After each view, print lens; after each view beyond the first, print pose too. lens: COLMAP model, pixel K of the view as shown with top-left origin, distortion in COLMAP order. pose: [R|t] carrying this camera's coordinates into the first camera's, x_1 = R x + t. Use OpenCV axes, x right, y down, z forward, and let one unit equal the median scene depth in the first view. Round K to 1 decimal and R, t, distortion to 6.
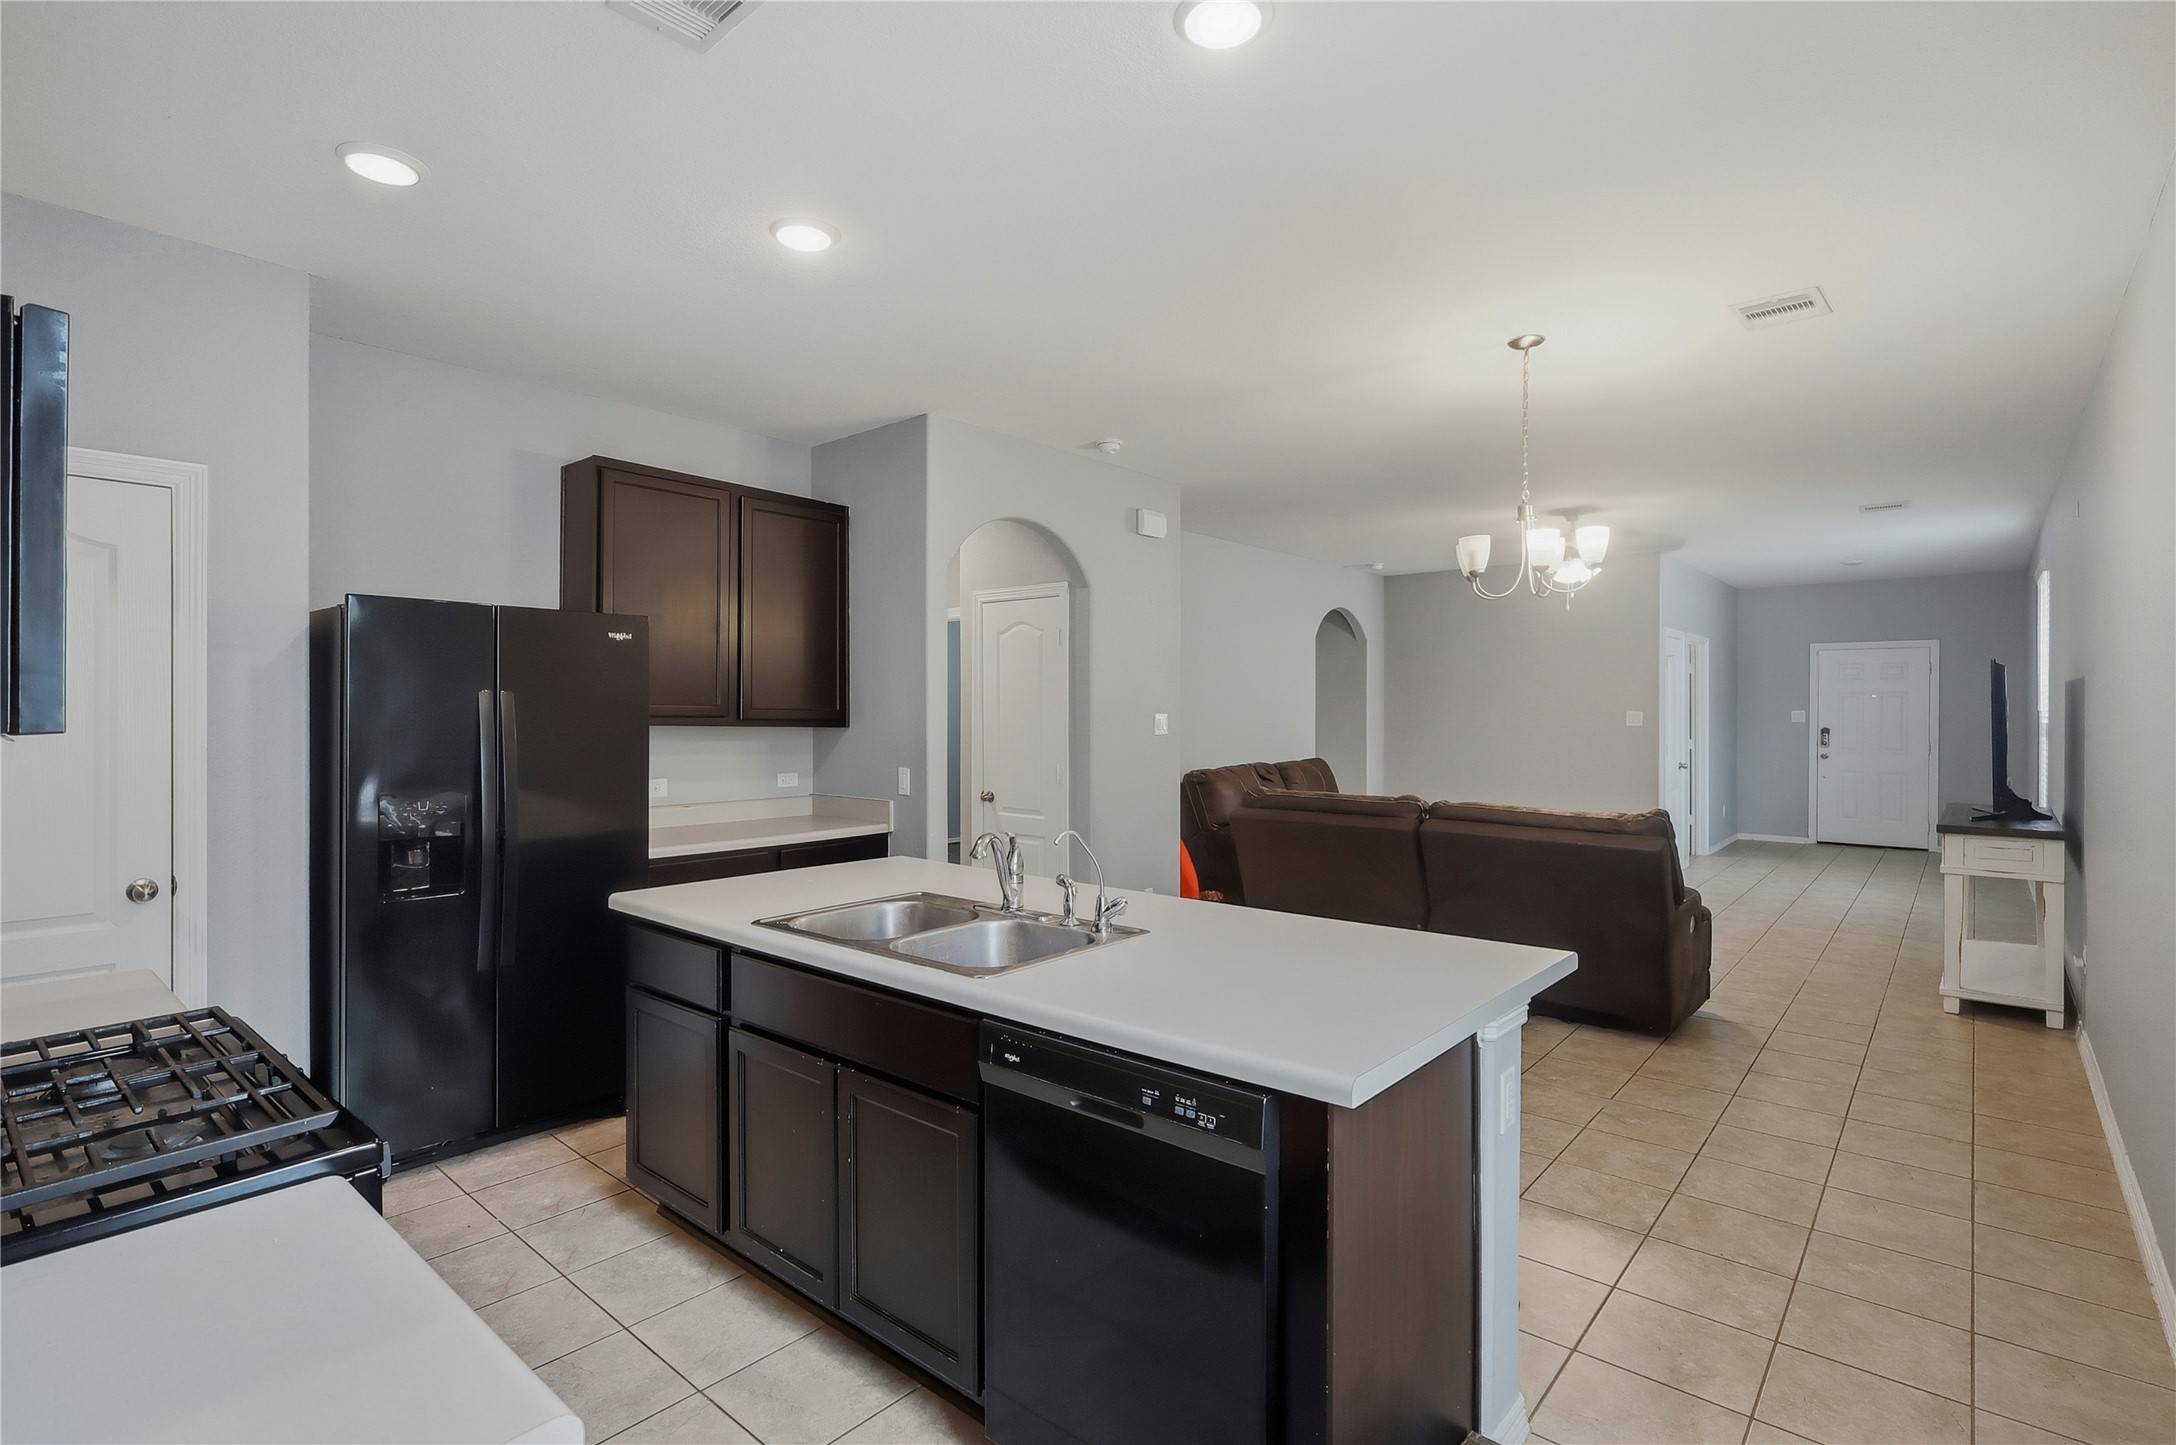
lens RADIAL K [[1039.6, 0, 1084.0], [0, 1039.6, 695.1], [0, 0, 1]] dist [-0.003269, -0.000010]
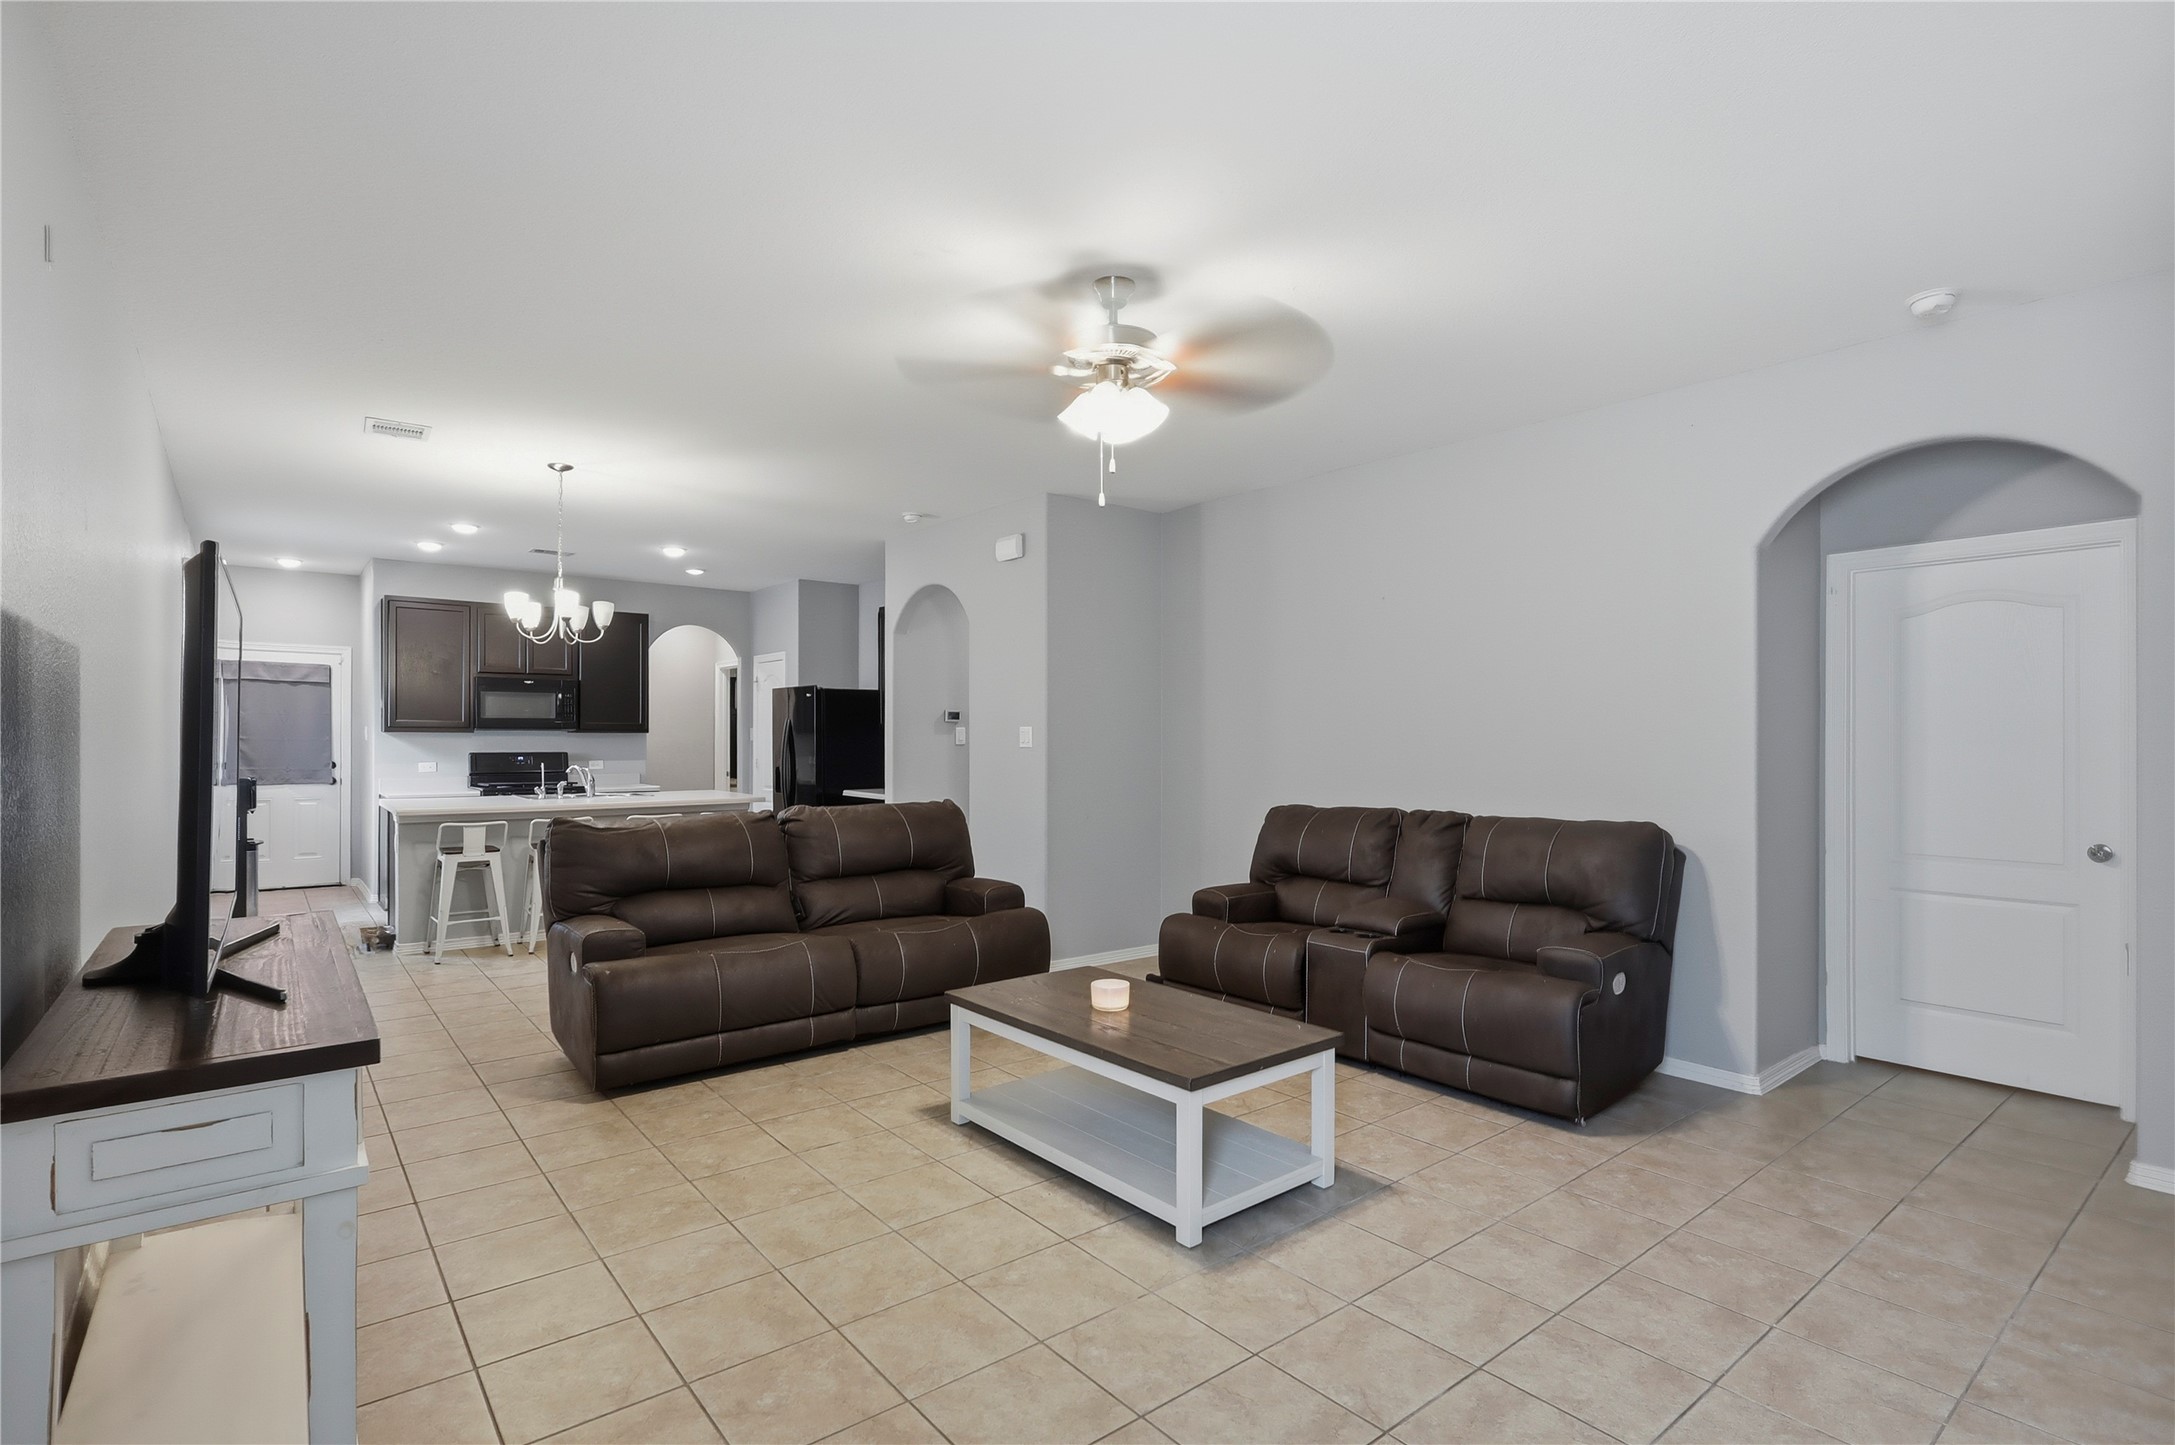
lens RADIAL K [[1038.4, 0, 1083.2], [0, 1038.4, 732.9], [0, 0, 1]] dist [-0.003659, -0.001002]
pose [[-0.174702, -0.004317, -0.984612, 2.443770], [0.012384, 0.999902, -0.006582, 0.072864], [0.984544, -0.013343, -0.174631, 2.800931]]
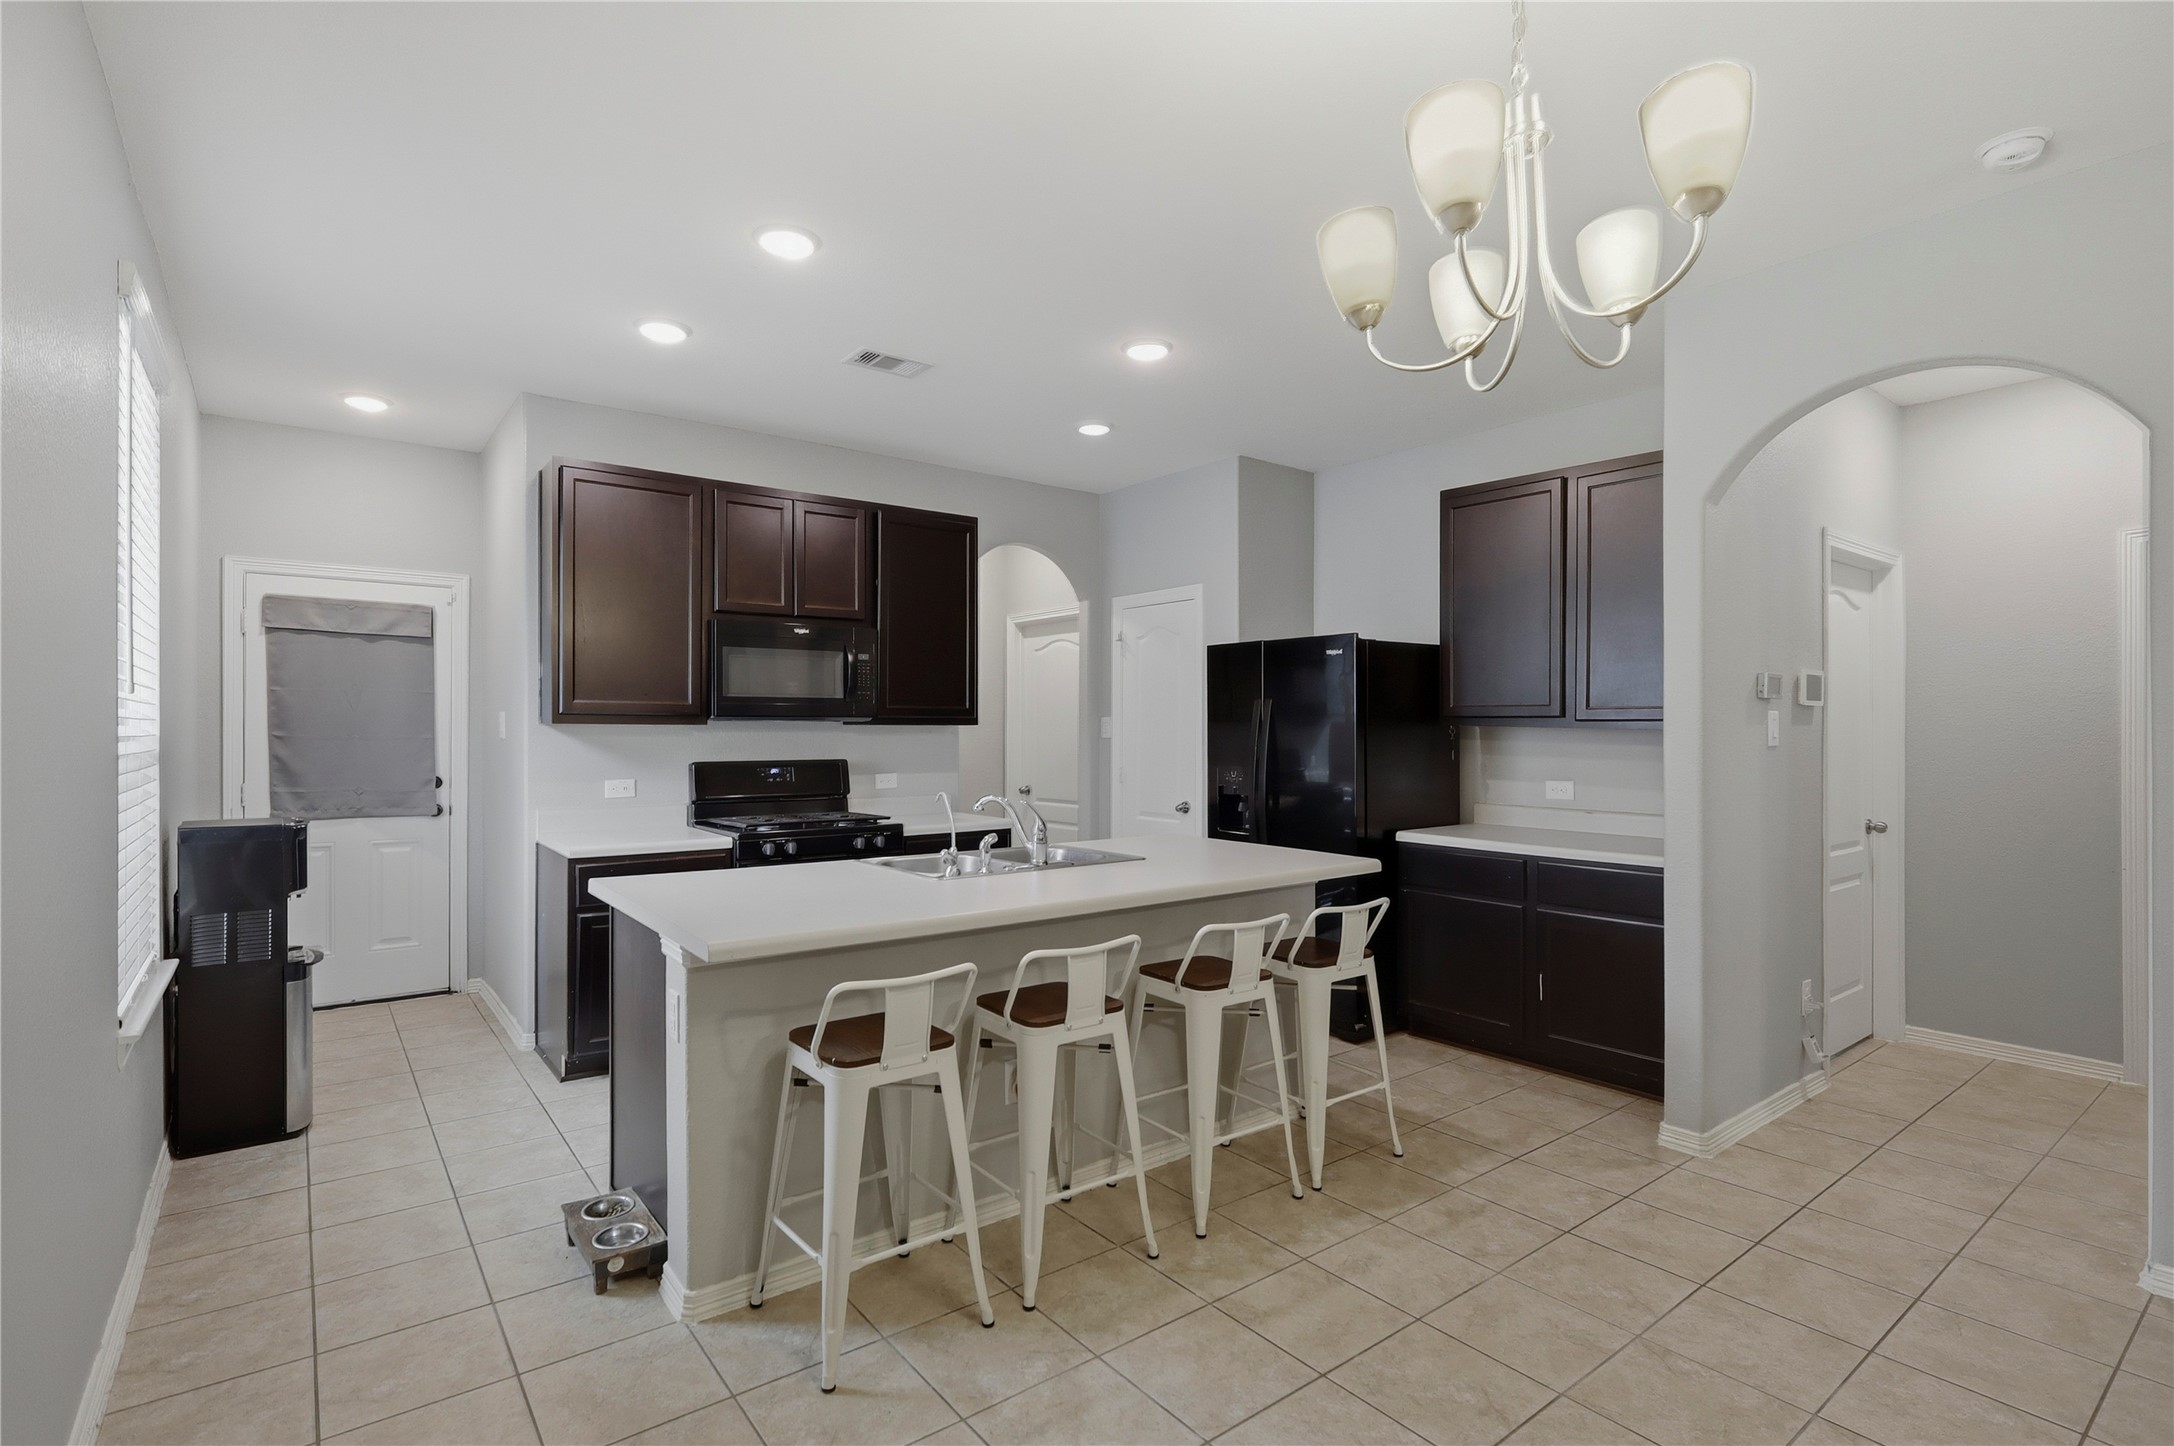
lens RADIAL K [[1034.1, 0, 1076.9], [0, 1034.1, 723.5], [0, 0, 1]] dist [-0.000129, -0.000338]
pose [[-0.202472, -0.004722, -0.979277, 1.144176], [0.013374, 0.999882, -0.007586, 0.046449], [0.979197, -0.014633, -0.202385, 1.308325]]
